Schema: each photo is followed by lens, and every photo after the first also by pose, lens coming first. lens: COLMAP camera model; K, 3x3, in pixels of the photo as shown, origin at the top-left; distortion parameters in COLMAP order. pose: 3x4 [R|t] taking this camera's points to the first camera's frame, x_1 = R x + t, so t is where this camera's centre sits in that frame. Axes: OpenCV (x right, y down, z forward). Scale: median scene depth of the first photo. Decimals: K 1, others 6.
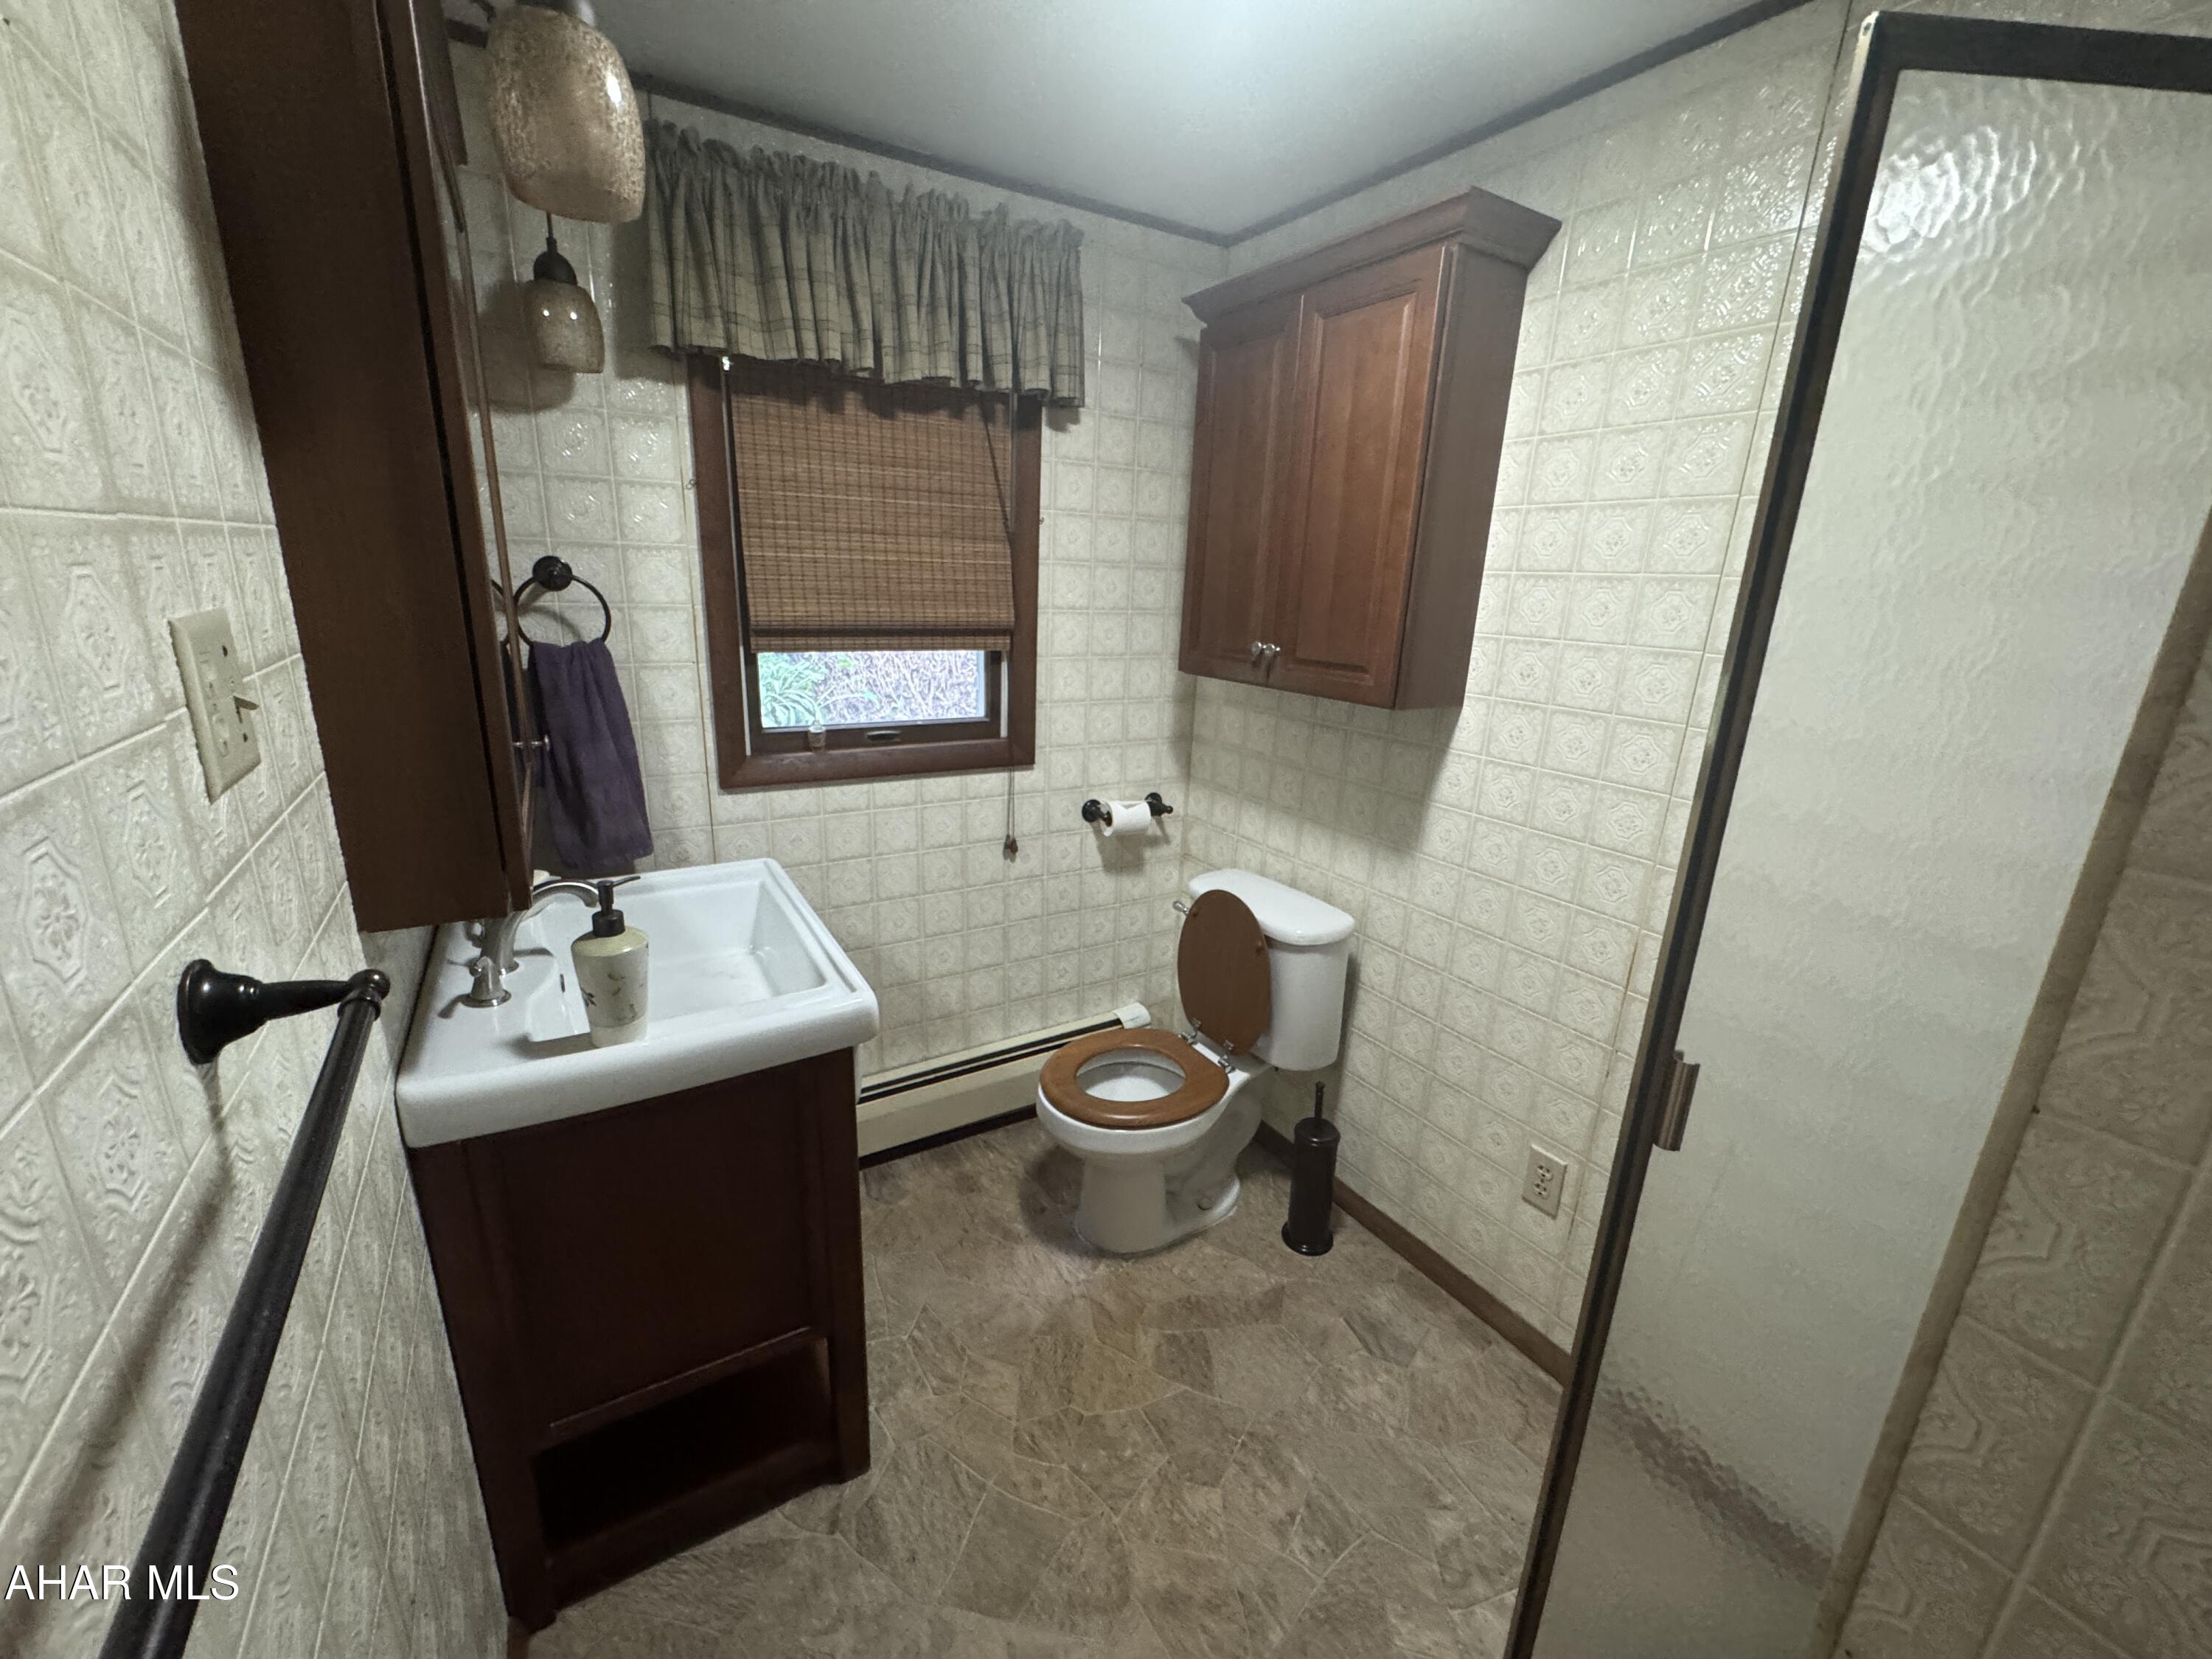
lens RADIAL K [[884.0, 0, 1106.5], [0, 884.0, 826.7], [0, 0, 1]] dist [-0.006619, 0.000637]
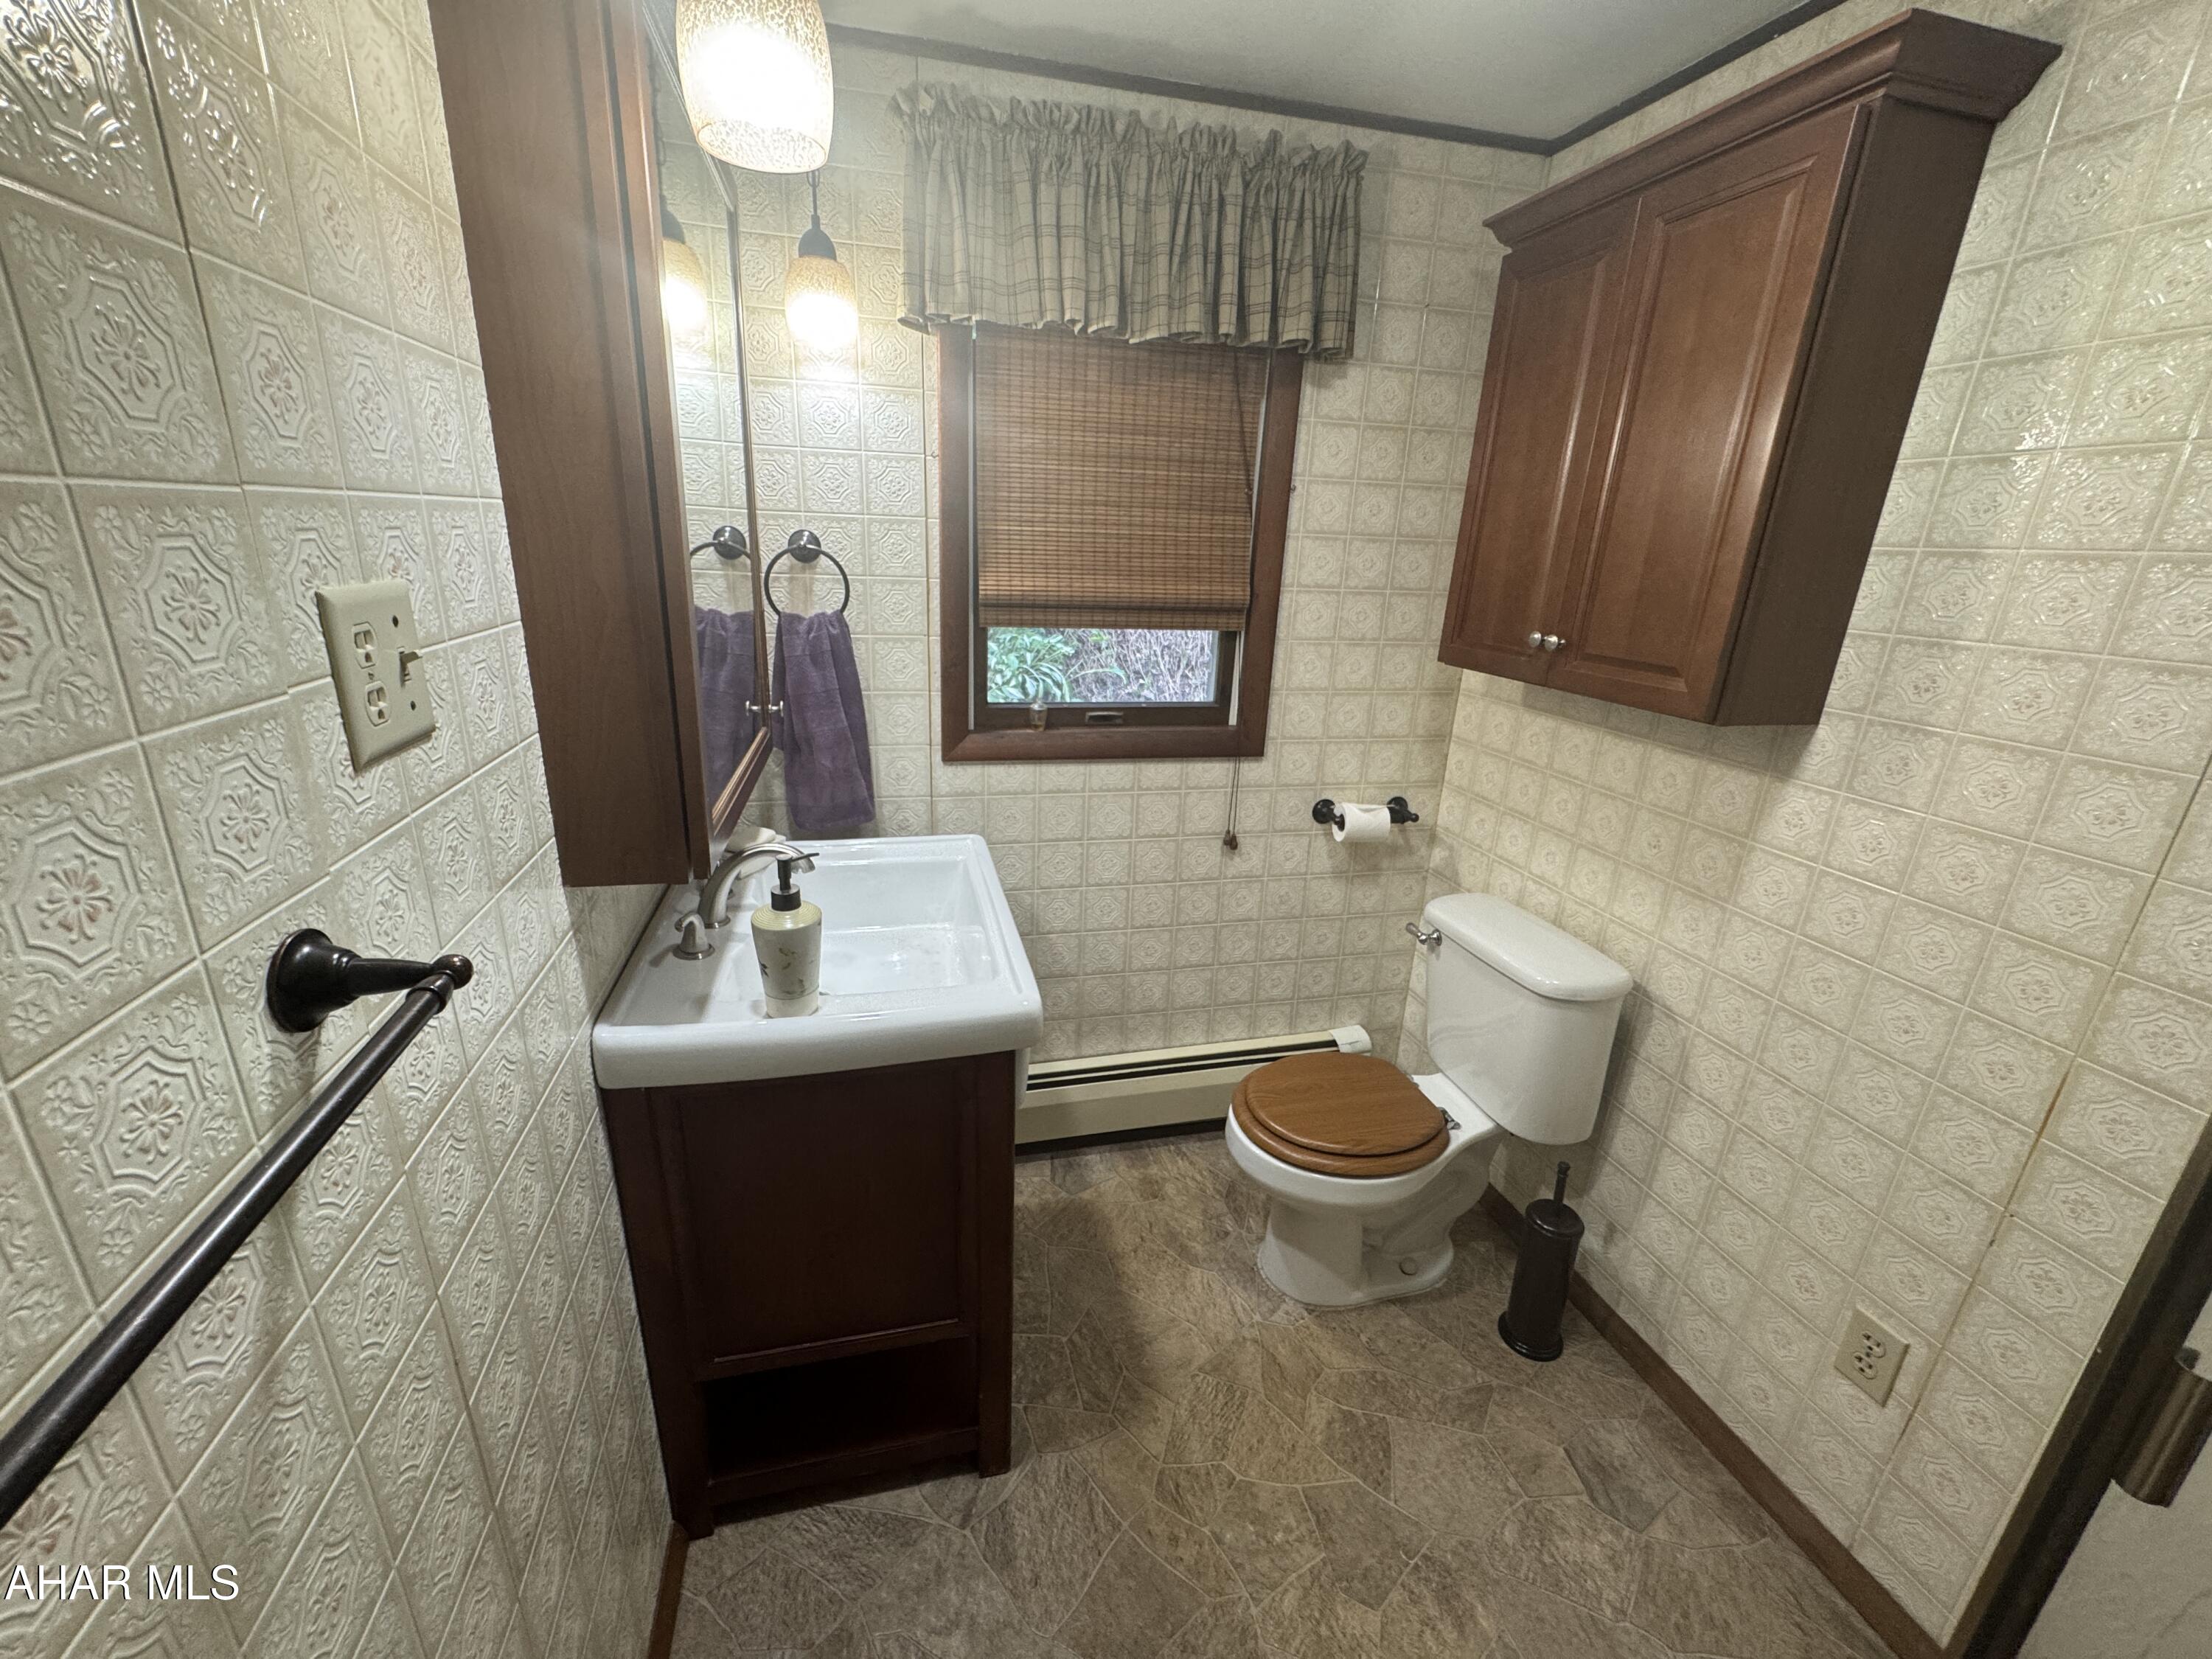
lens RADIAL K [[884.0, 0, 1103.5], [0, 884.0, 827.9], [0, 0, 1]] dist [-0.006619, 0.000637]
pose [[0.953923, 0.092505, -0.285435, 0.040154], [-0.084555, 0.995612, 0.040082, -0.026680], [0.287891, -0.014100, 0.957559, 0.093346]]
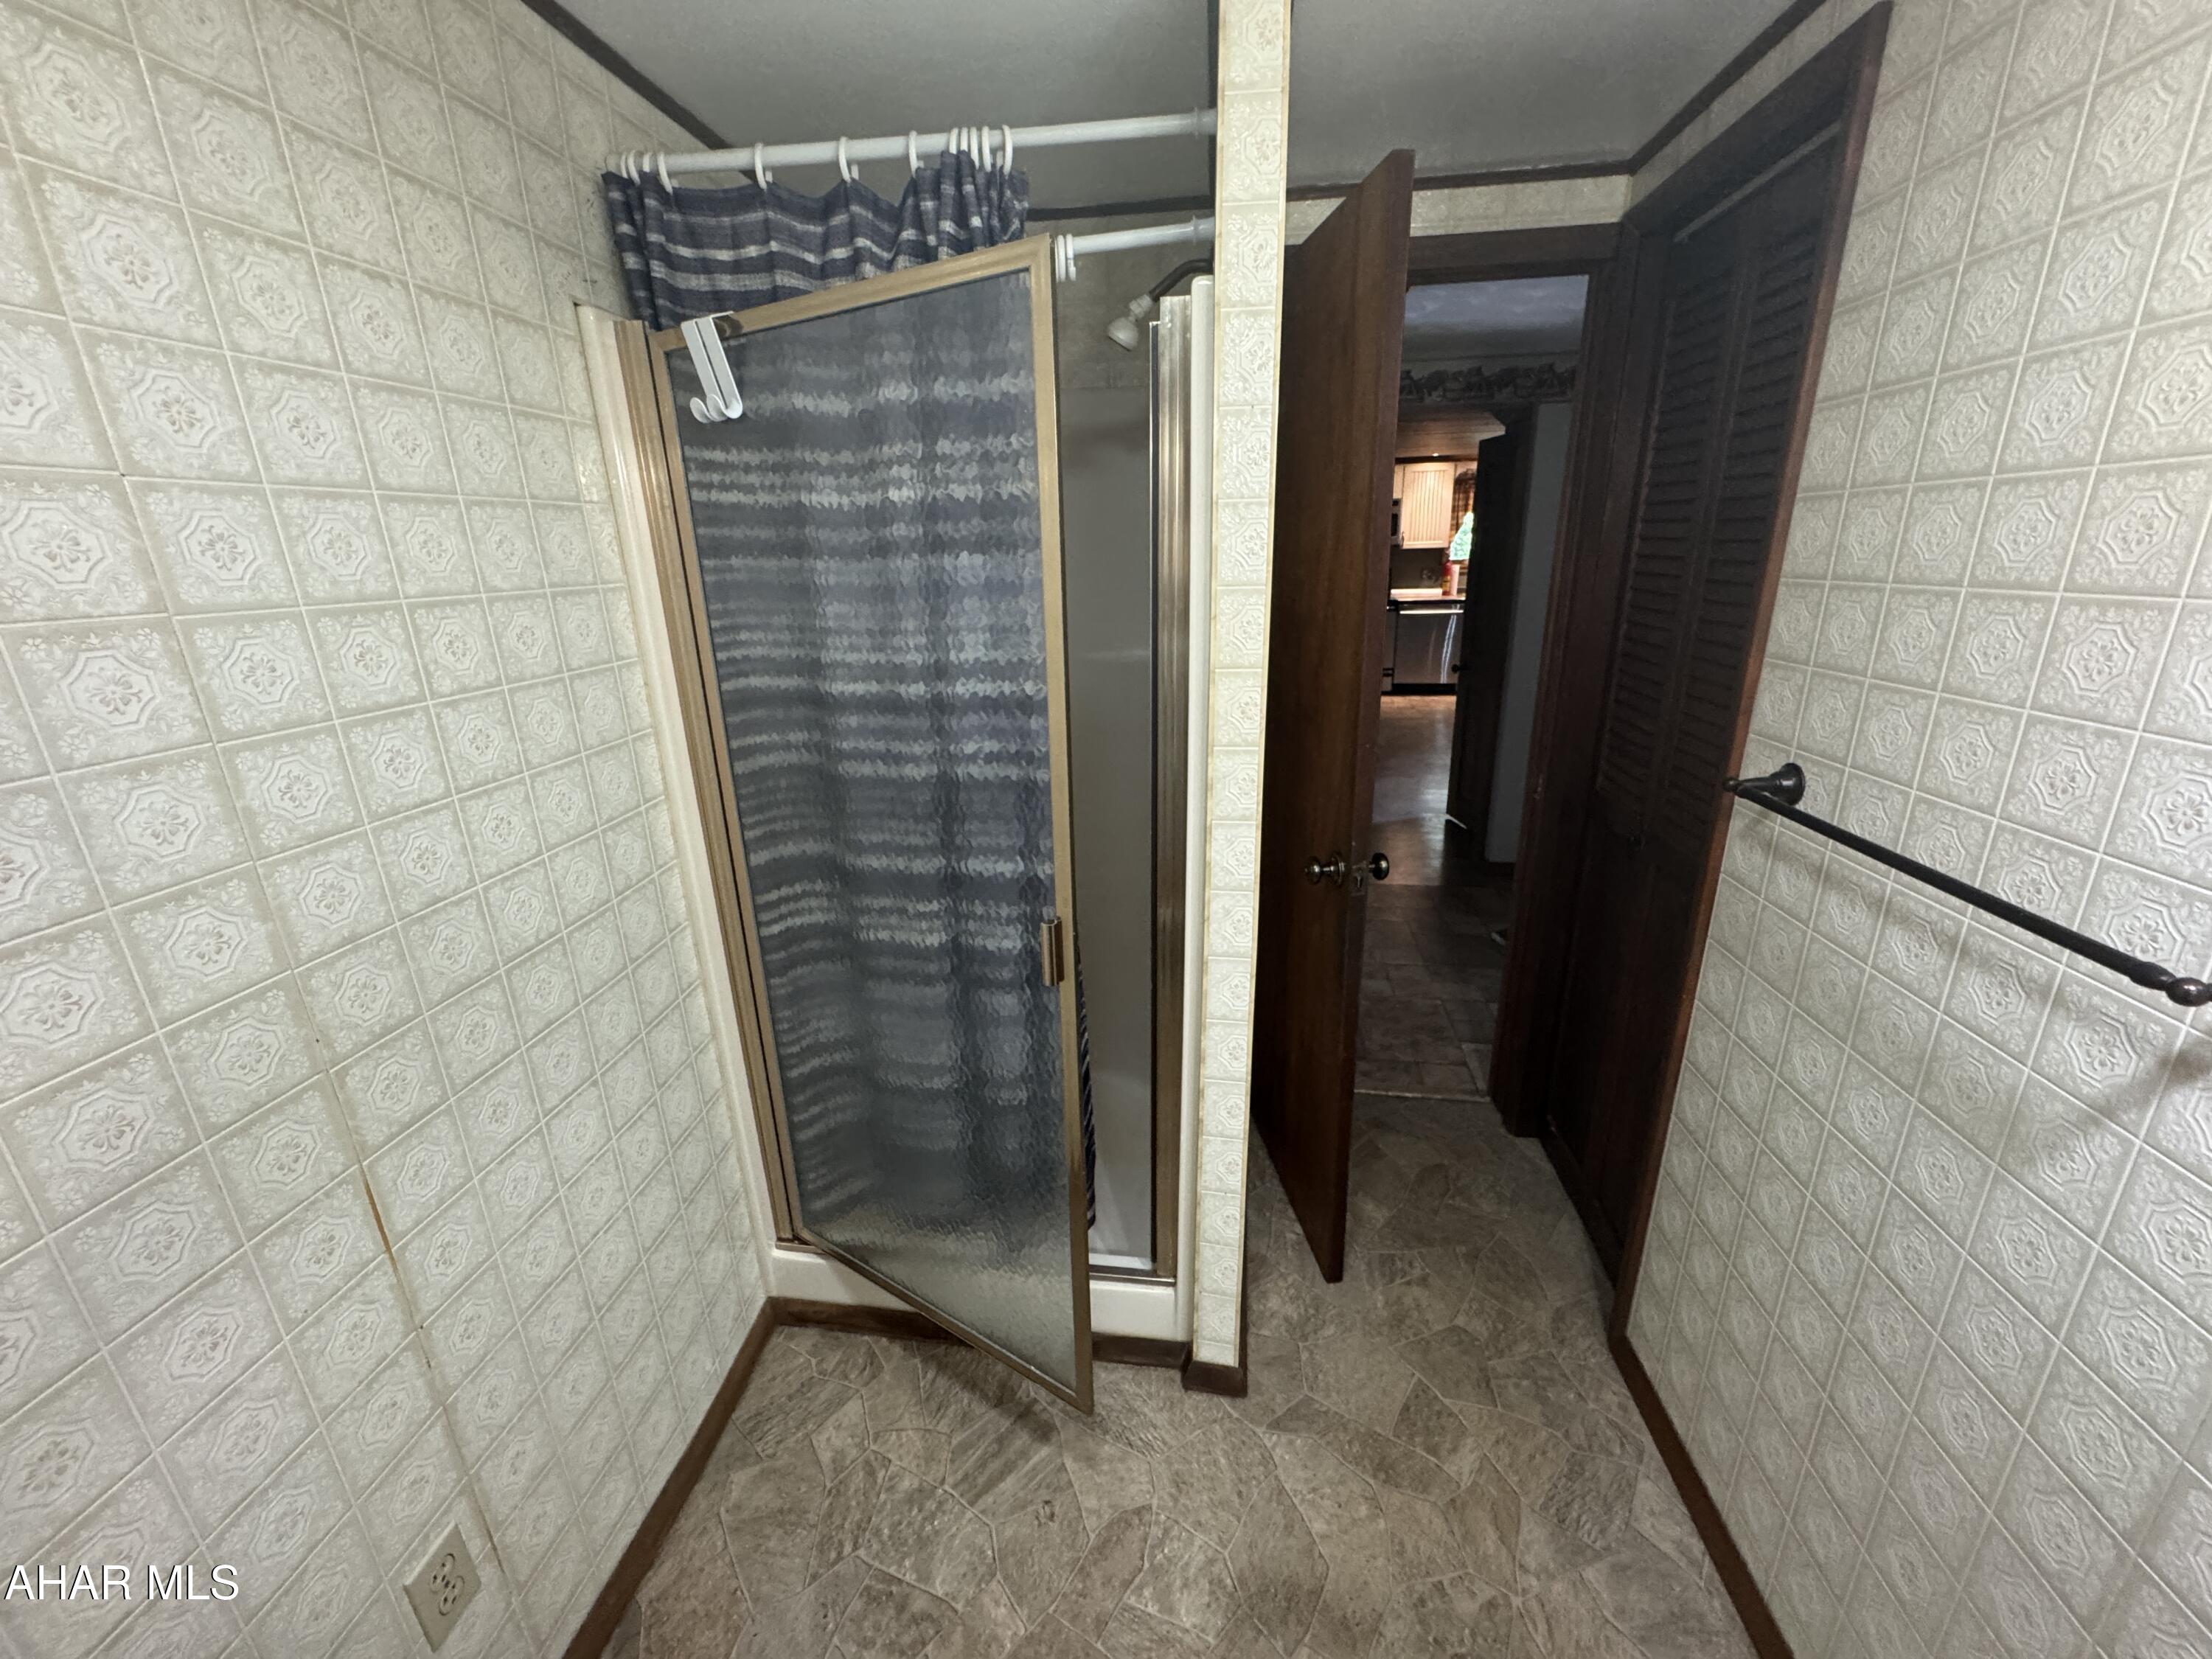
lens RADIAL K [[884.0, 0, 1104.5], [0, 884.0, 826.2], [0, 0, 1]] dist [-0.006619, 0.000637]
pose [[-0.775682, -0.211402, 0.594665, -0.123330], [0.166674, 0.840164, 0.516085, -0.299719], [-0.608718, 0.499433, -0.616465, 0.869001]]
